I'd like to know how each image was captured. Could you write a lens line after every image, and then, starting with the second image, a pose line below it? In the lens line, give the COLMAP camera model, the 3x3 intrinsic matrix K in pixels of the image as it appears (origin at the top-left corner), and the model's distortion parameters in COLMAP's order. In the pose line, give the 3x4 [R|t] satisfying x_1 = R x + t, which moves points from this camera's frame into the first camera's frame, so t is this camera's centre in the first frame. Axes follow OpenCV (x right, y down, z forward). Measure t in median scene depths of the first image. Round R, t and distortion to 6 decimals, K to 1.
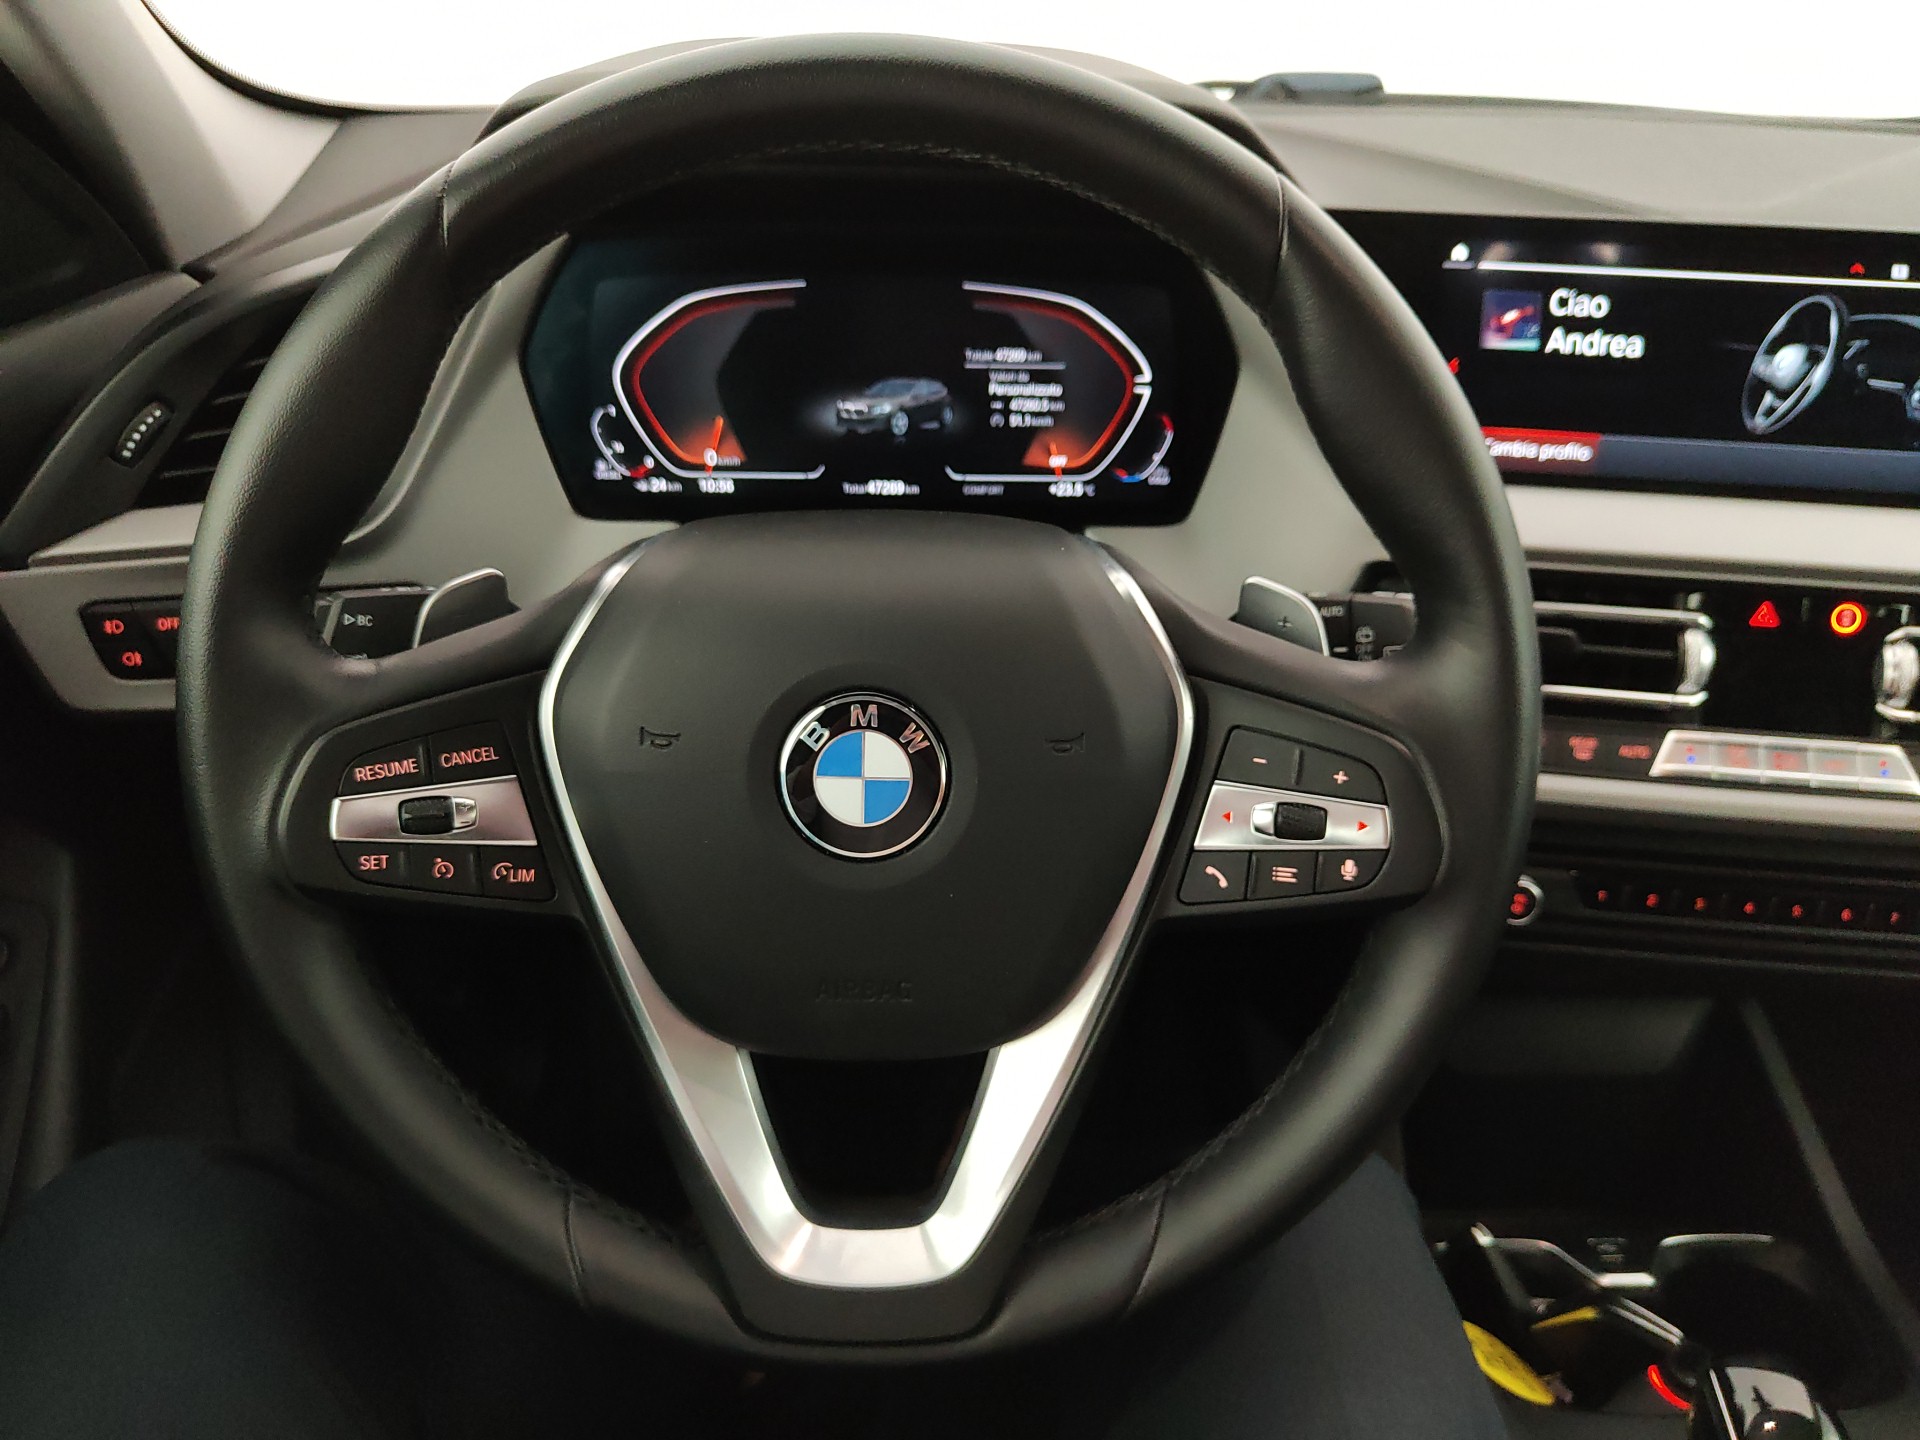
lens RADIAL K [[1453.4, 0, 960.0], [0, 1453.4, 720.0], [0, 0, 1]] dist [0.000449, 0.005351]
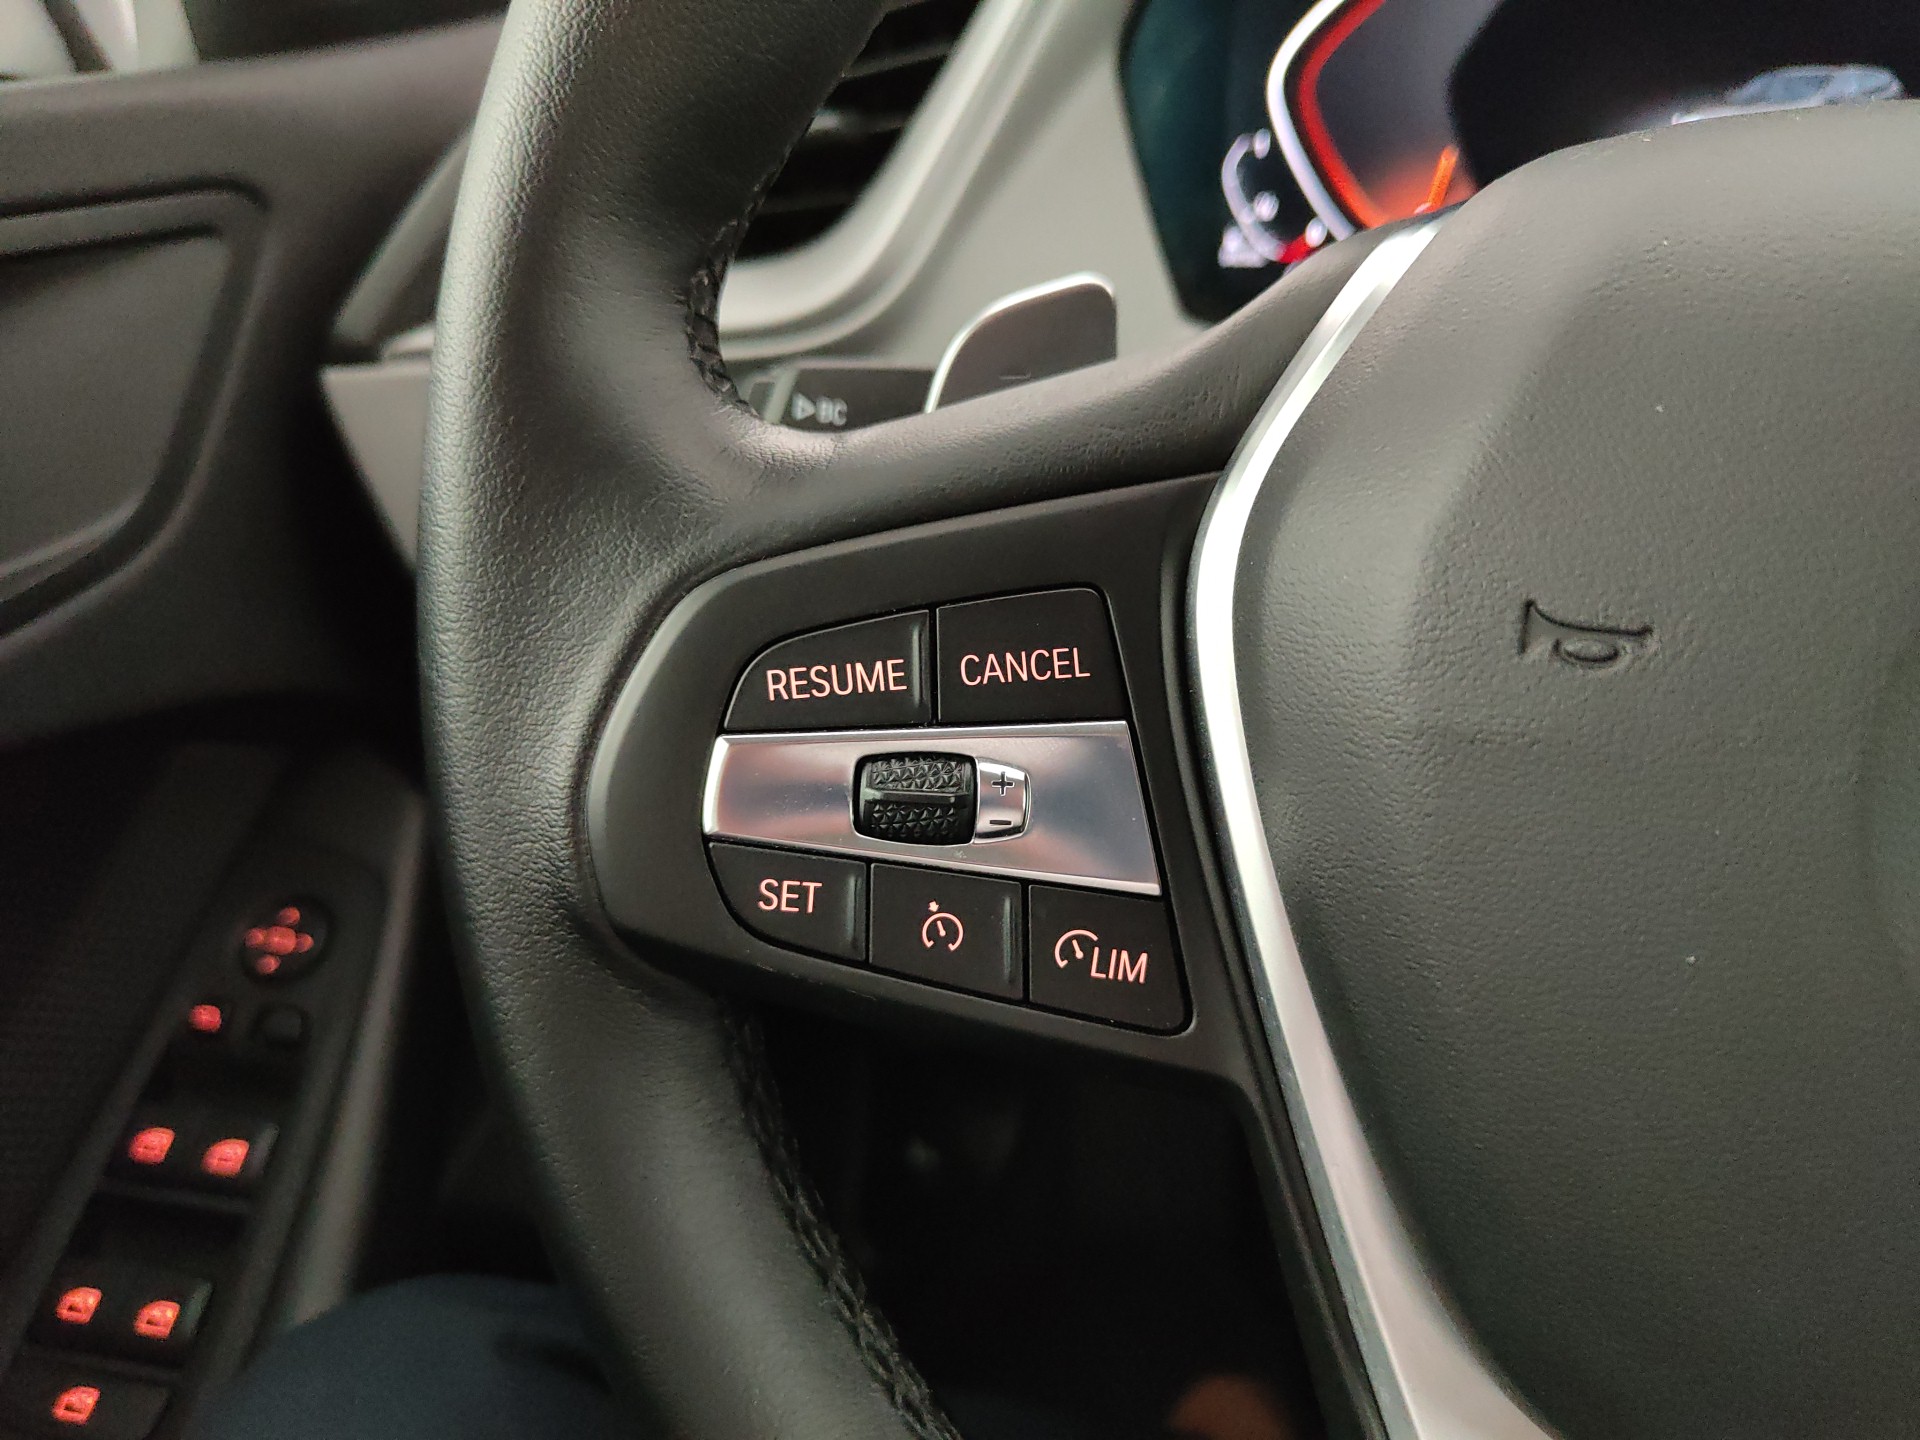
lens RADIAL K [[1453.4, 0, 960.0], [0, 1453.4, 720.0], [0, 0, 1]] dist [0.000449, 0.005351]
pose [[0.947754, 0.080955, -0.308559, -0.176895], [-0.085123, 0.996370, -0.000044, 0.033029], [0.307436, 0.026307, 0.951205, 0.470560]]
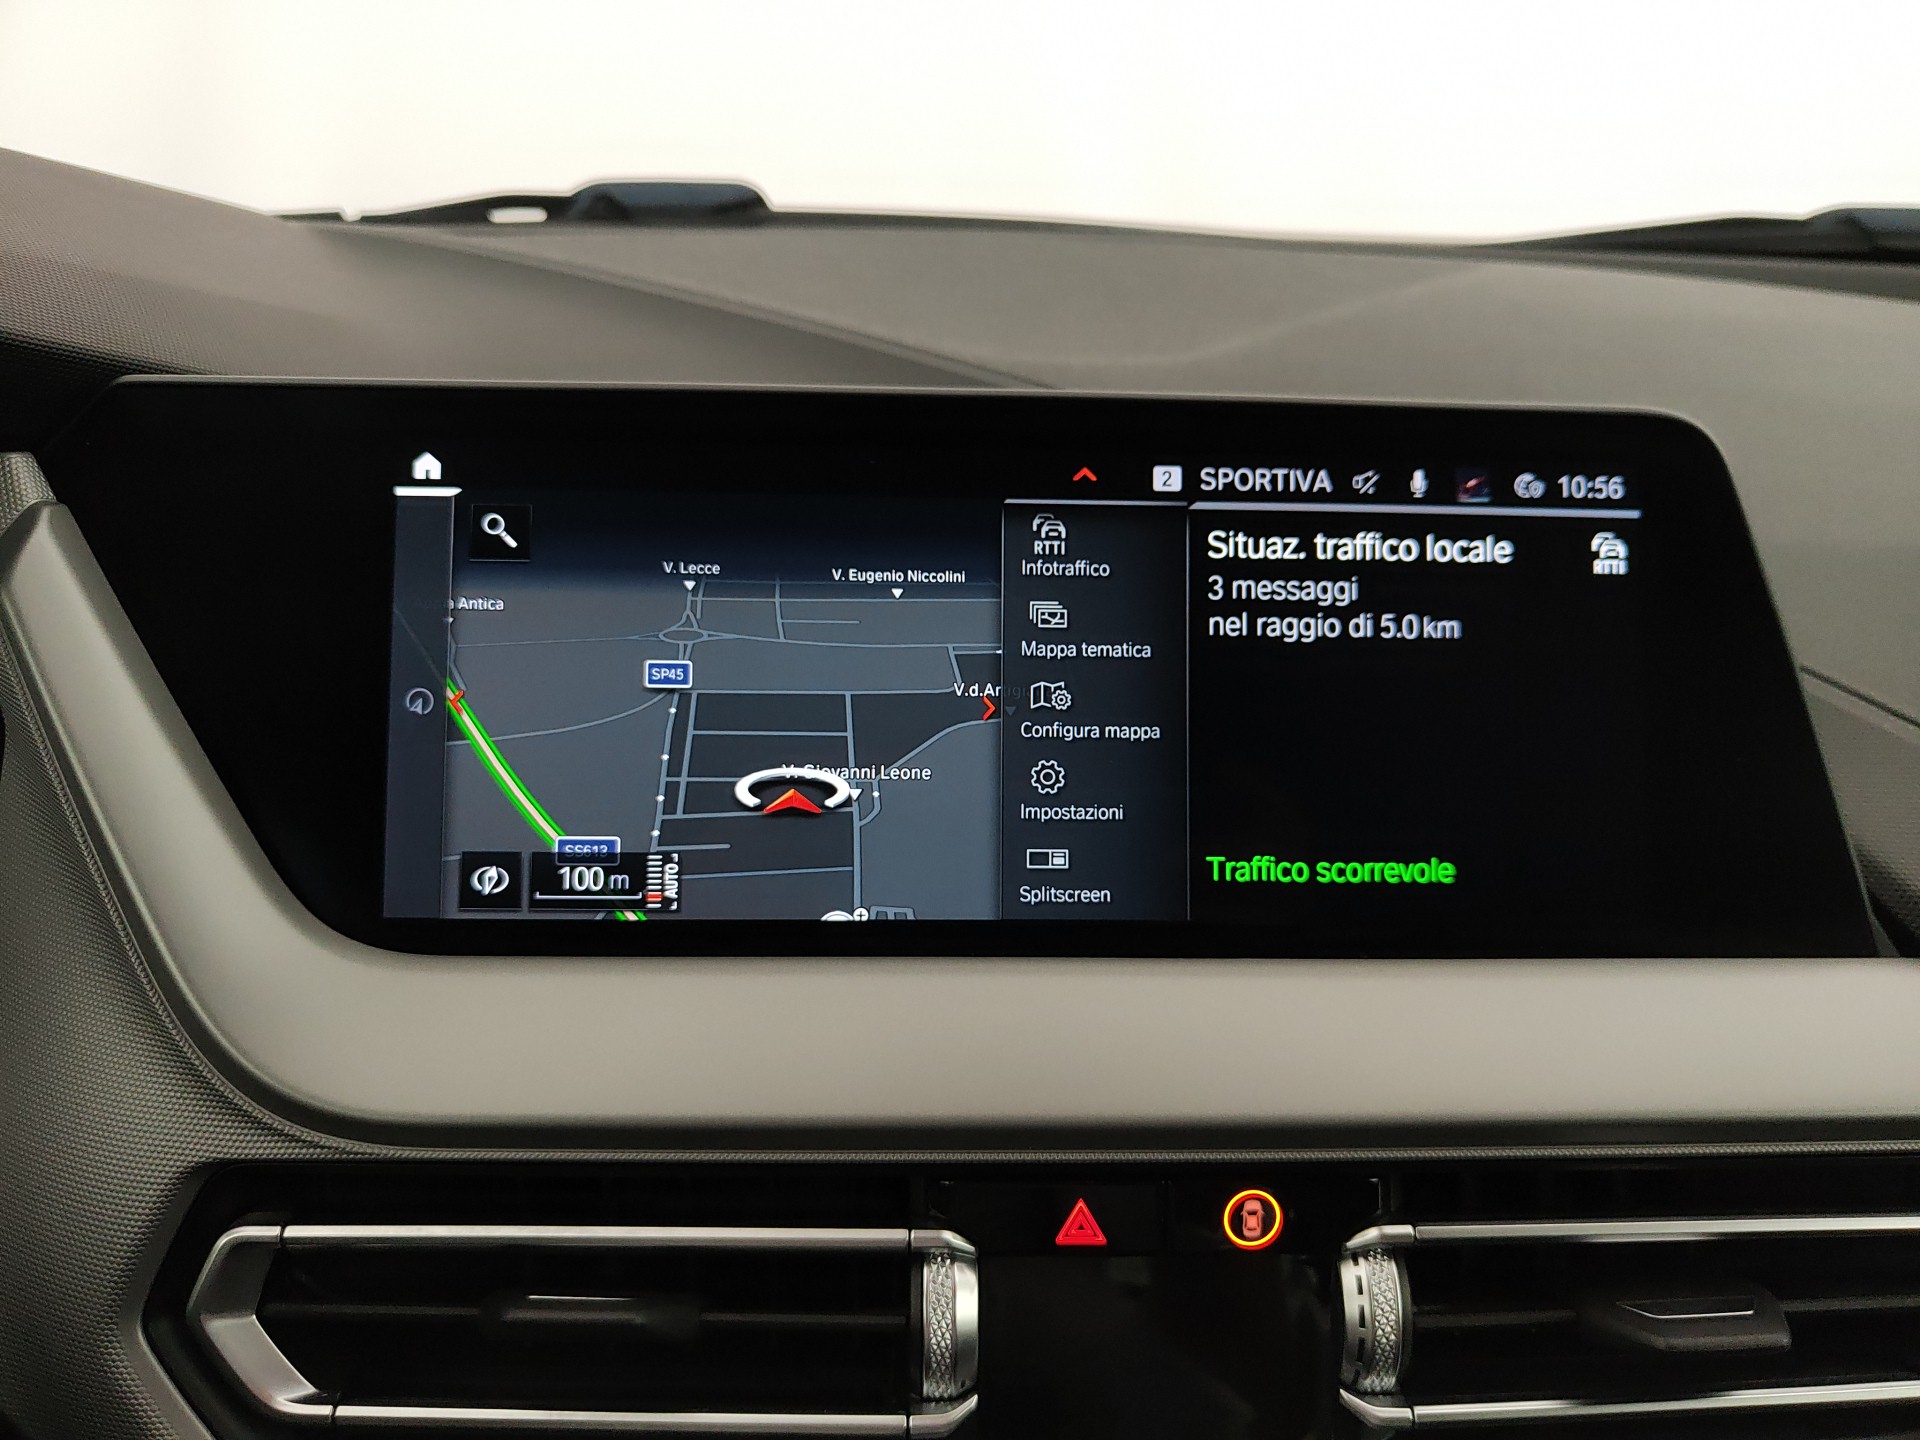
lens RADIAL K [[1365.5, 0, 1021.4], [0, 1365.5, 715.7], [0, 0, 1]] dist [0.004745, -0.004488]
pose [[0.990325, -0.054681, 0.127541, 0.480703], [0.065746, 0.994276, -0.084218, -0.194059], [-0.122206, 0.091788, 0.988251, 0.552805]]
